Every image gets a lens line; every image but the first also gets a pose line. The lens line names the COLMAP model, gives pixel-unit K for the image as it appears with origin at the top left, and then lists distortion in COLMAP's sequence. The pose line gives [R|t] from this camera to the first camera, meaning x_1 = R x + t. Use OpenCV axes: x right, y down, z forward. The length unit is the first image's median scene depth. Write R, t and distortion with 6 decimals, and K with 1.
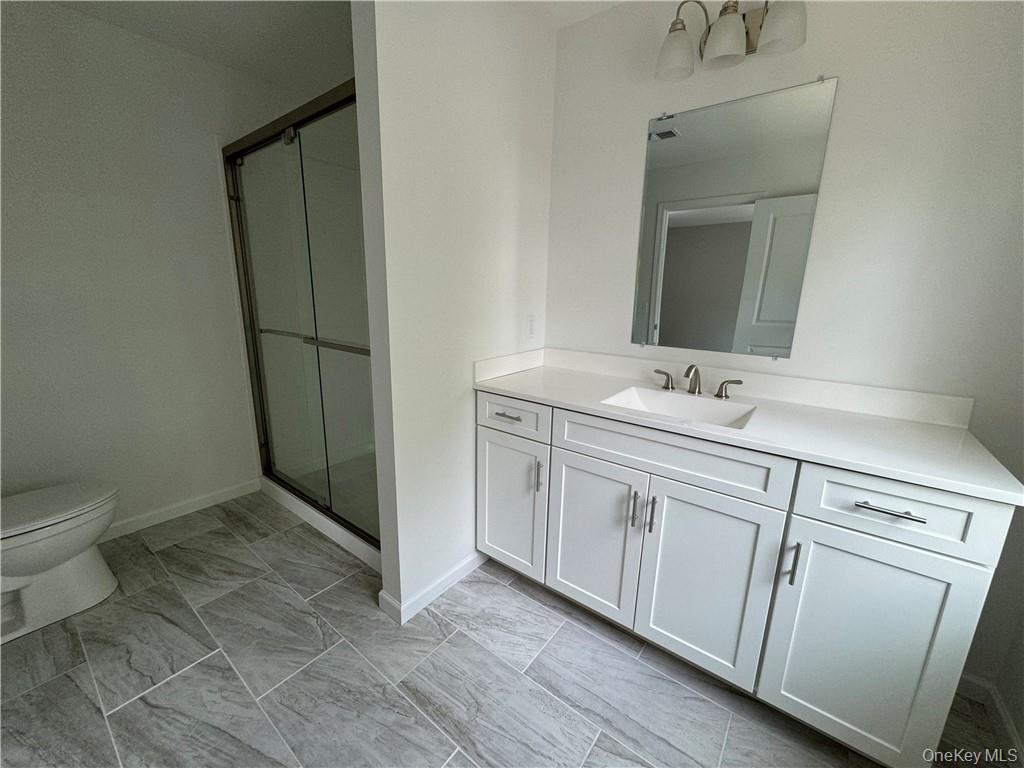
lens RADIAL K [[407.5, 0, 513.1], [0, 407.5, 383.9], [0, 0, 1]] dist [-0.003293, 0.000526]
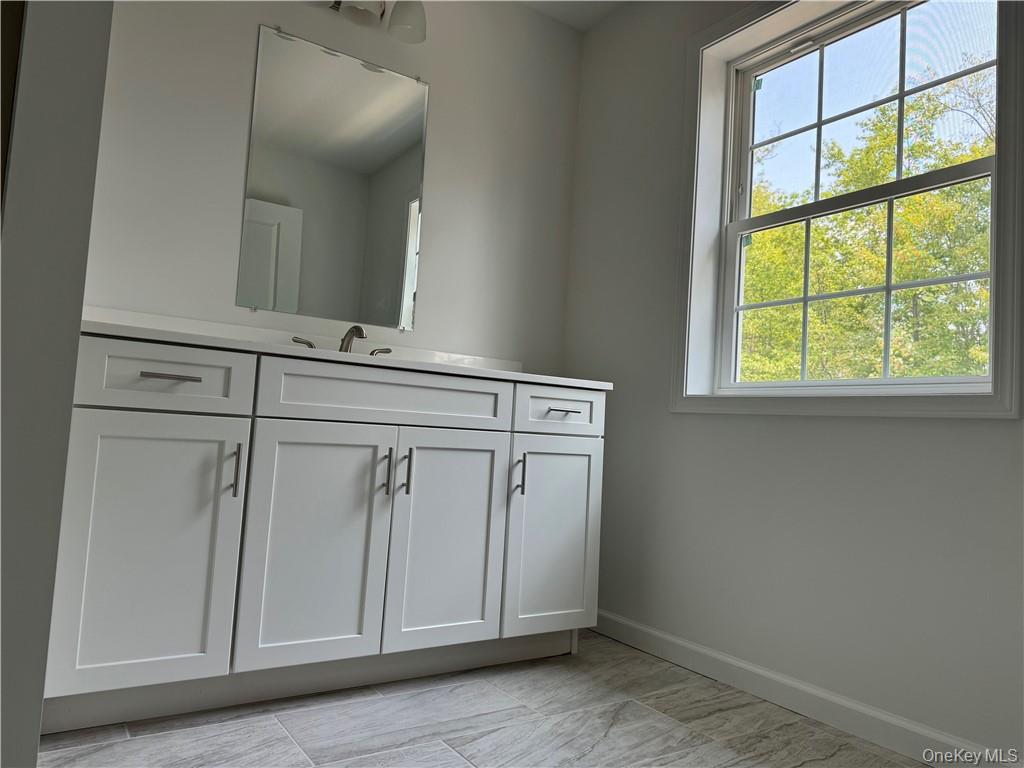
lens RADIAL K [[717.3, 0, 514.0], [0, 717.3, 387.5], [0, 0, 1]] dist [0.088170, -0.105067]
pose [[0.313087, 0.061625, 0.947723, -0.893951], [0.160111, 0.980185, -0.116630, 0.316961], [-0.936131, 0.188256, 0.297016, 0.281940]]
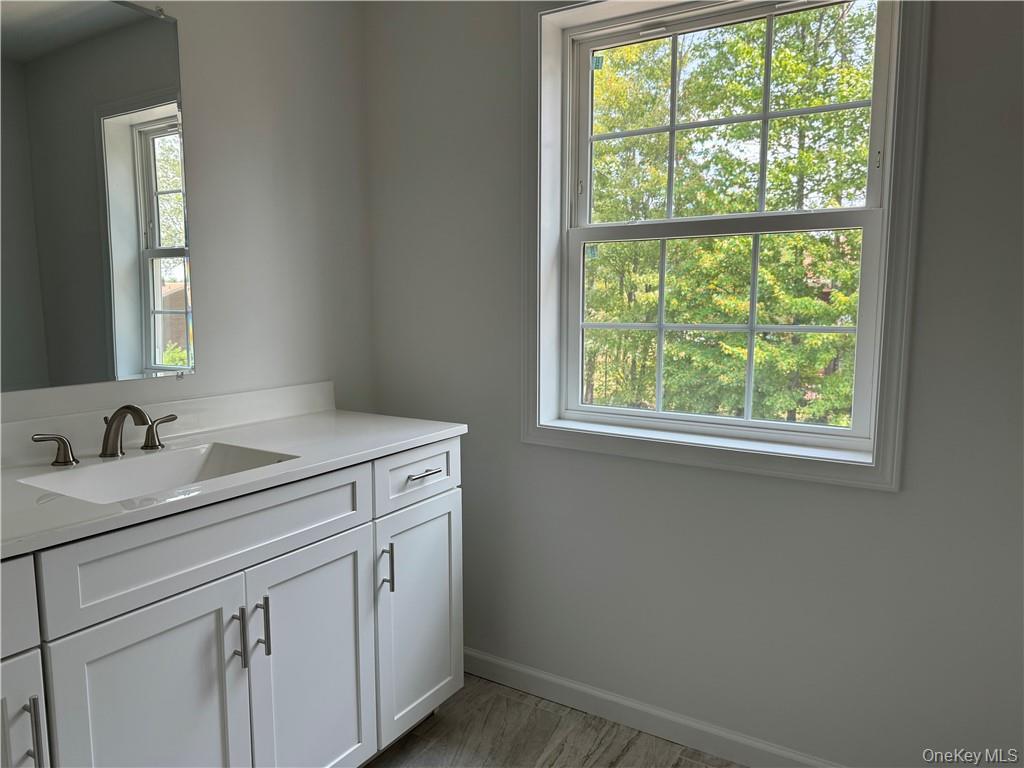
lens RADIAL K [[717.3, 0, 511.1], [0, 717.3, 389.0], [0, 0, 1]] dist [0.088170, -0.105067]
pose [[-0.098396, -0.141568, 0.985026, -0.681514], [0.220561, 0.962110, 0.160307, -0.120500], [-0.970398, 0.233031, -0.063443, 0.539904]]
